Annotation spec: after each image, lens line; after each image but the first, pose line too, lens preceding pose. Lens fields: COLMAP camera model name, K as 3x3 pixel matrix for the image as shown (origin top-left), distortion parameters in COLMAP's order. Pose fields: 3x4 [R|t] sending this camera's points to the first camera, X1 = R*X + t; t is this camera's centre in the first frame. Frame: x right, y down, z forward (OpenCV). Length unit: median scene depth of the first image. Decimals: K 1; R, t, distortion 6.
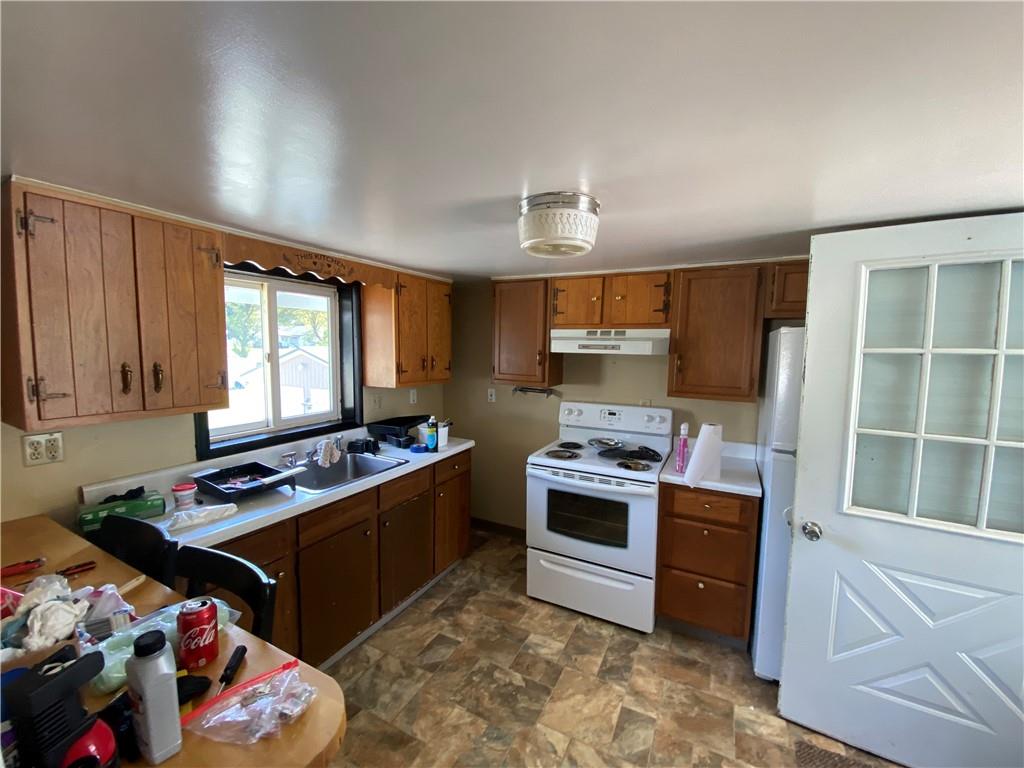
lens RADIAL K [[407.1, 0, 514.9], [0, 407.1, 383.2], [0, 0, 1]] dist [-0.002973, -0.009772]
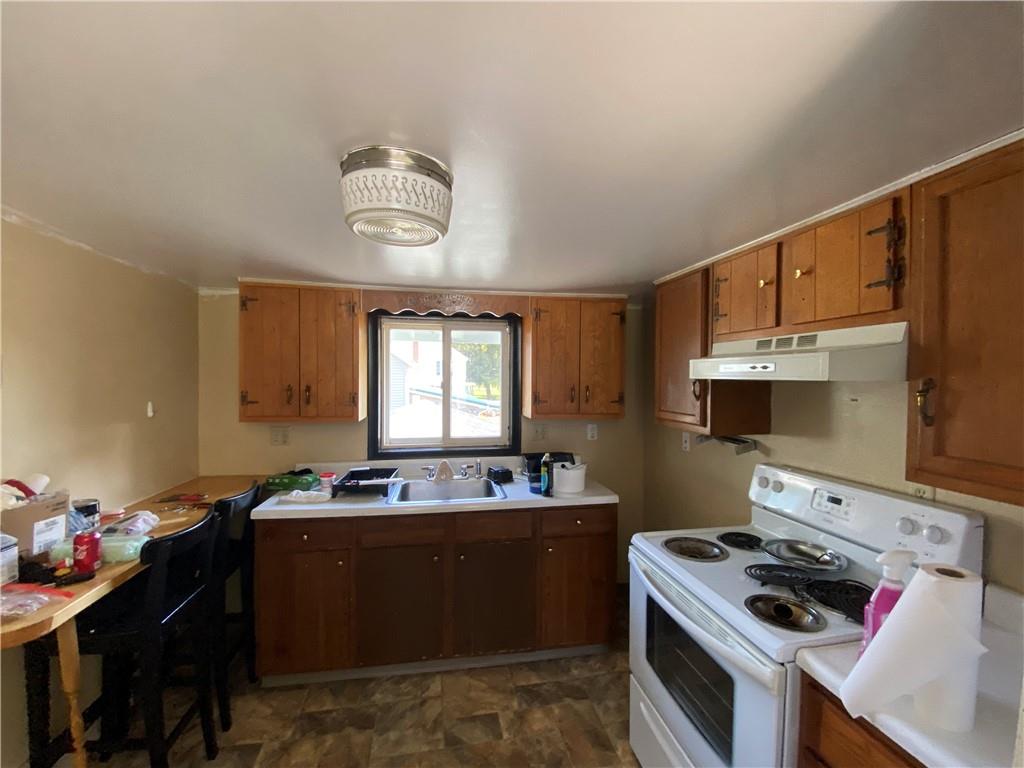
lens RADIAL K [[407.1, 0, 508.9], [0, 407.1, 381.3], [0, 0, 1]] dist [-0.002973, -0.009772]
pose [[0.610556, -0.005454, -0.791954, 0.440805], [-0.069480, 0.995752, -0.060423, -0.014697], [0.788920, 0.091917, 0.607583, 0.400683]]
